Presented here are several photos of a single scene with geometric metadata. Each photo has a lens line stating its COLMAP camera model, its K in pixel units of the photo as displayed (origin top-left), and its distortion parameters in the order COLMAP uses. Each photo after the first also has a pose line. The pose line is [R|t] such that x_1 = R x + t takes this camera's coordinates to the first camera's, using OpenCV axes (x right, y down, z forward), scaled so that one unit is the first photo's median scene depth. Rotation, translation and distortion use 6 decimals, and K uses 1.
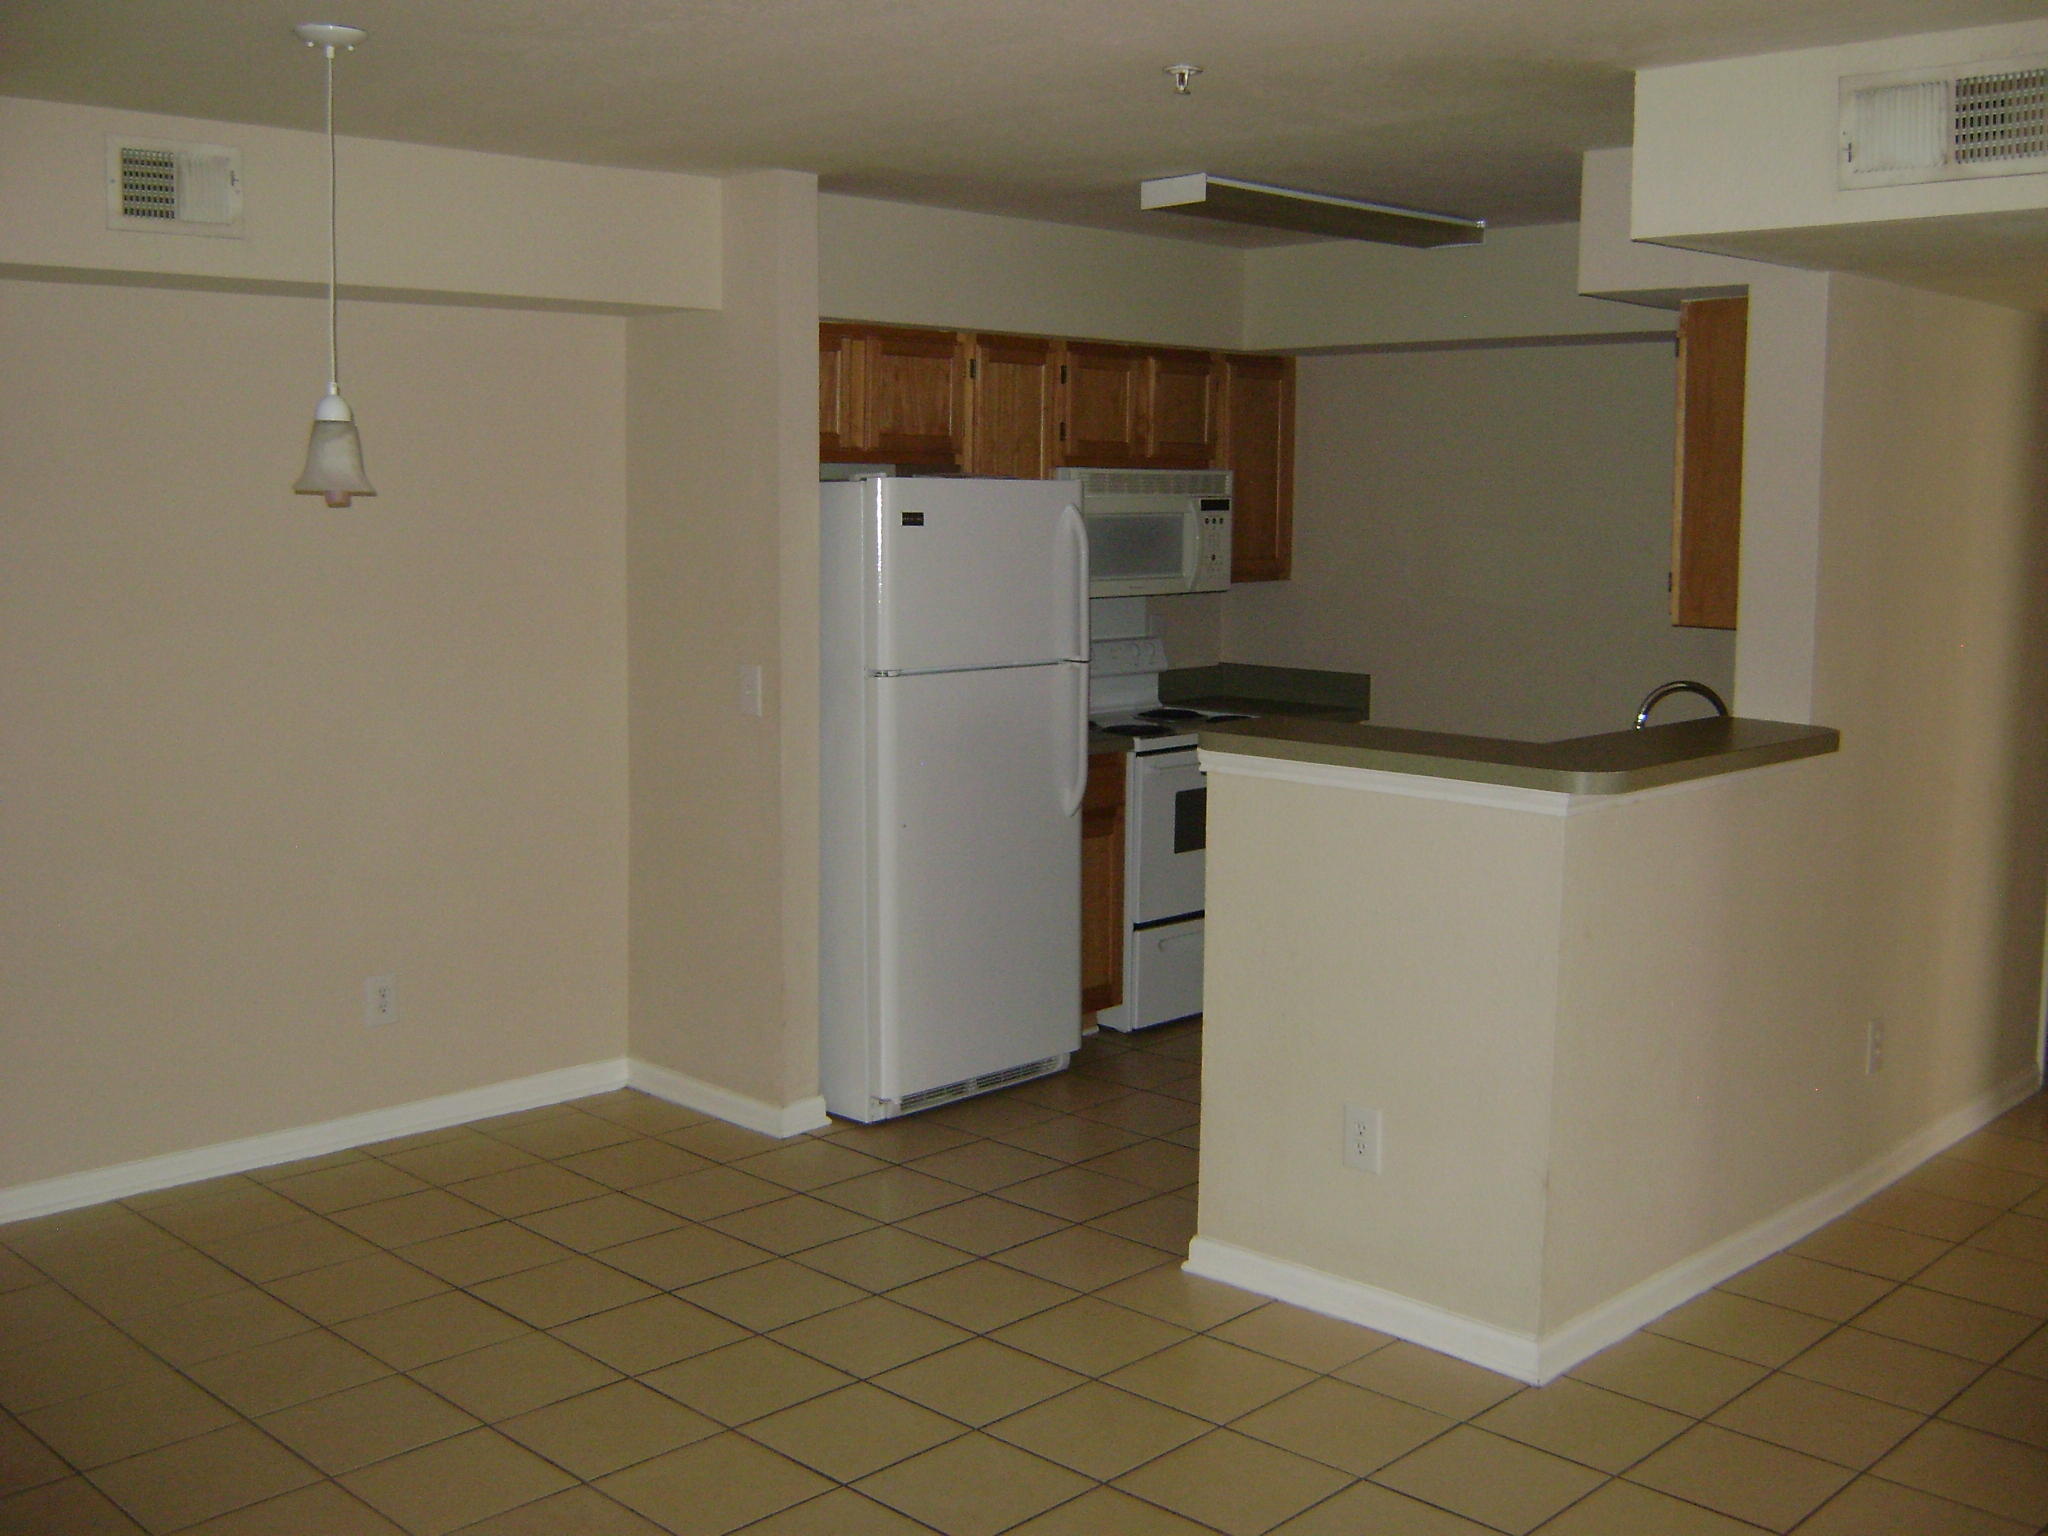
lens RADIAL K [[2143.6, 0, 1015.8], [0, 2143.6, 769.0], [0, 0, 1]] dist [-0.102929, 0.000000]
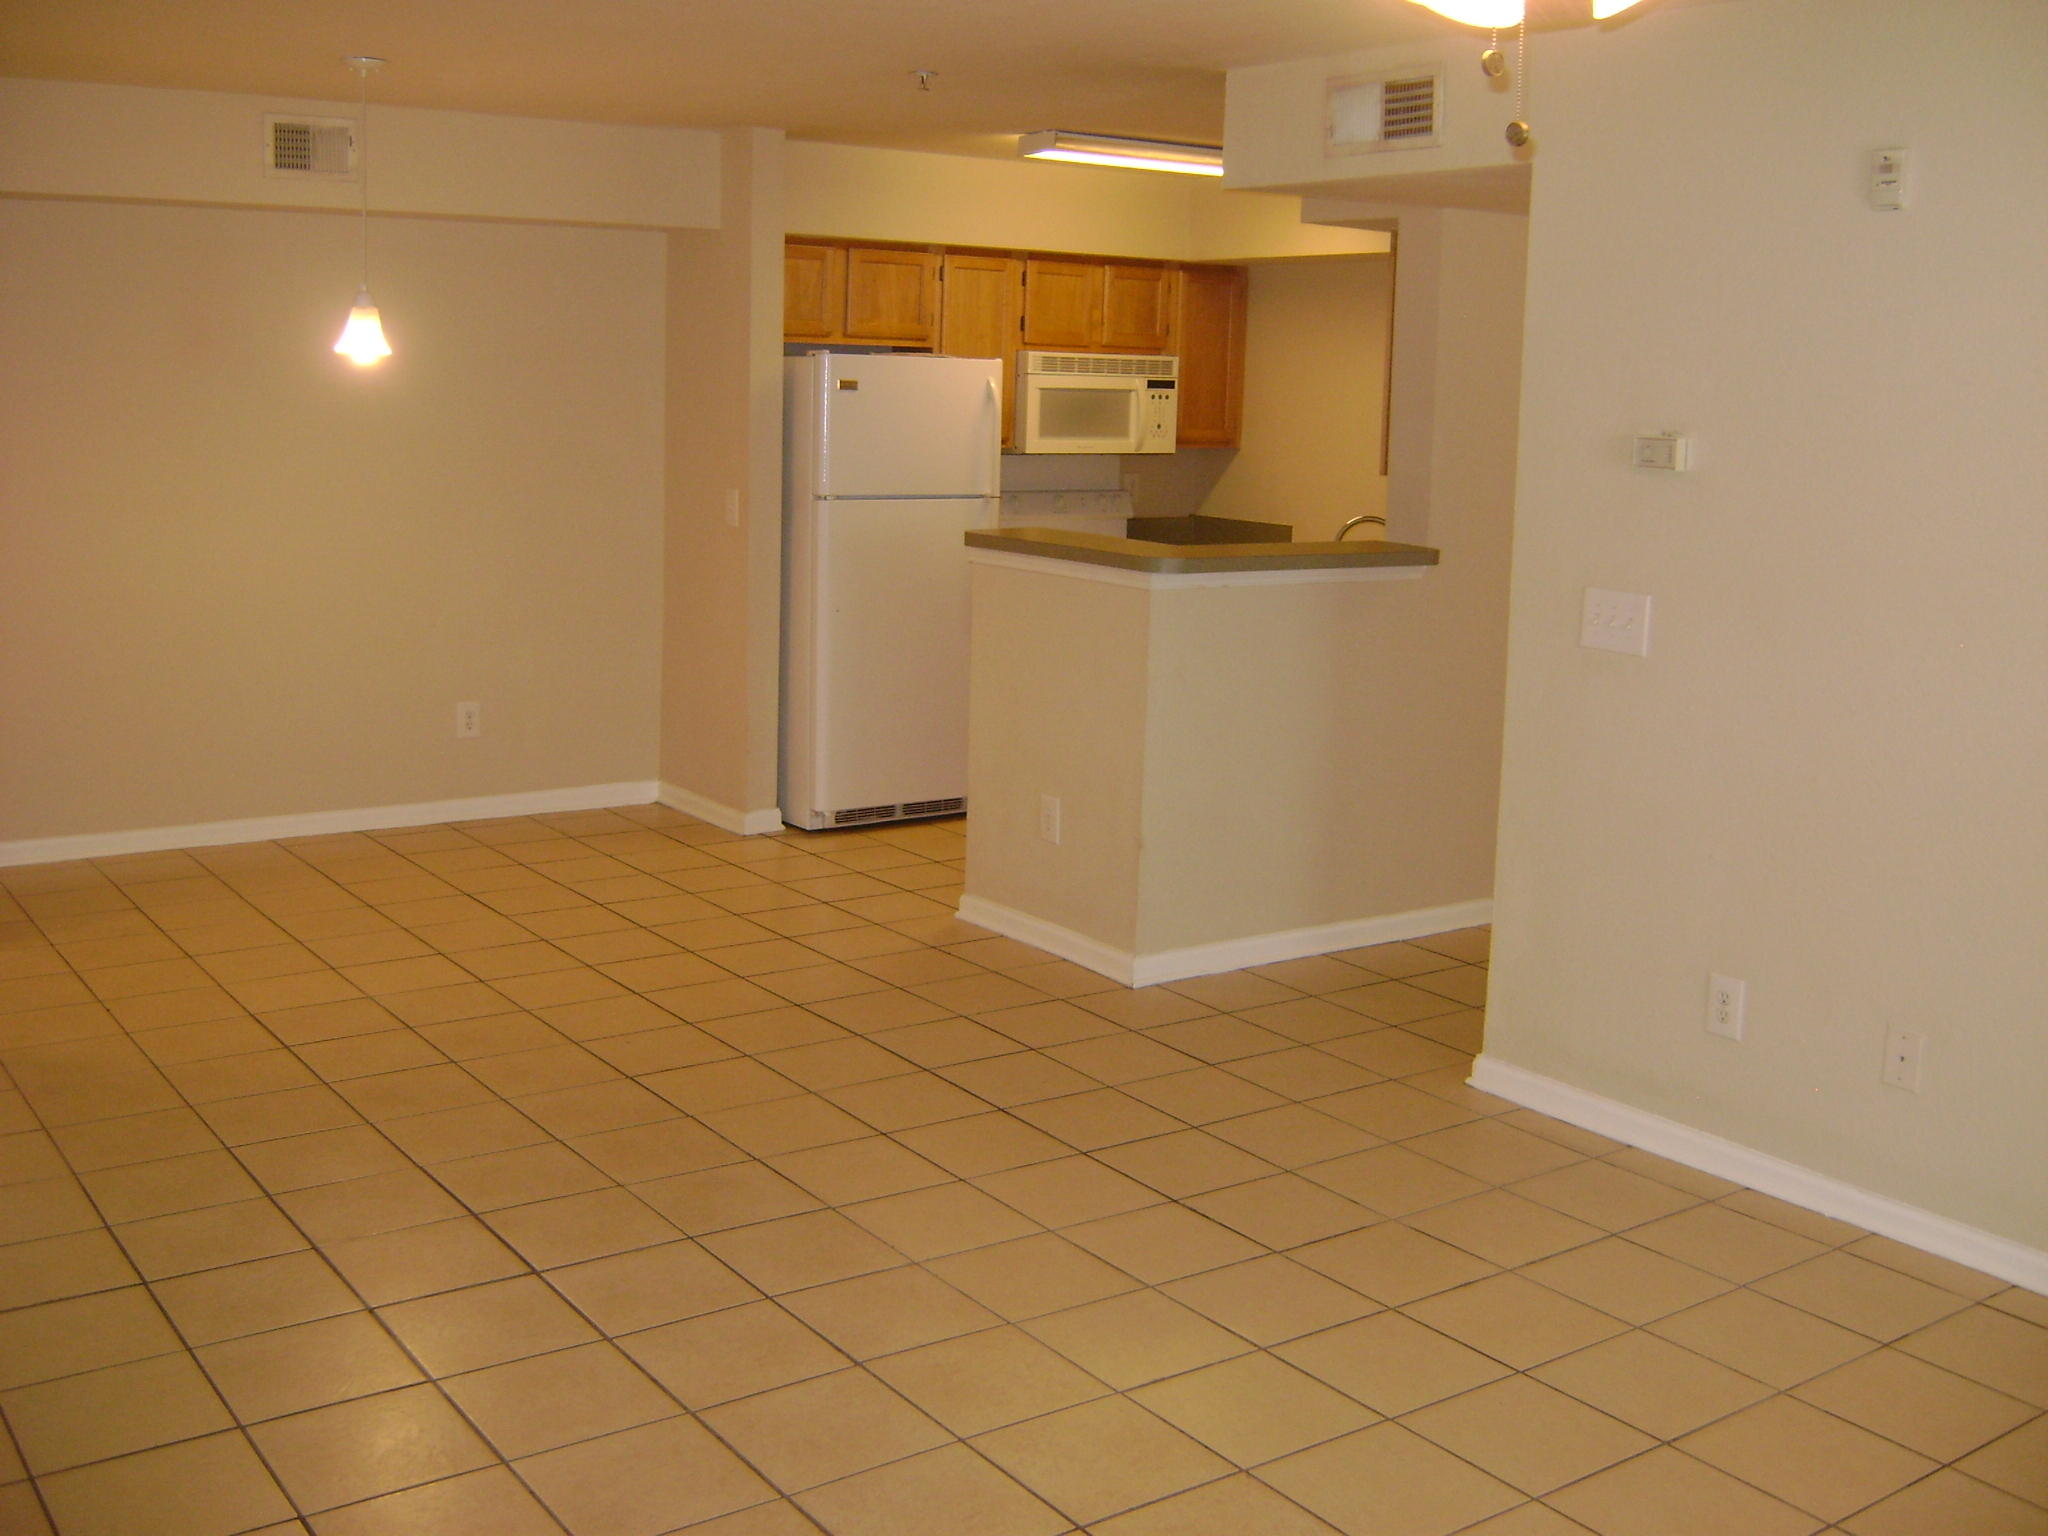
lens RADIAL K [[2143.6, 0, 1031.3], [0, 2143.6, 764.7], [0, 0, 1]] dist [-0.102929, 0.000000]
pose [[0.985025, 0.050786, -0.164763, 0.280736], [-0.043191, 0.997847, 0.049356, 0.048629], [0.166914, -0.041501, 0.985098, -0.306463]]
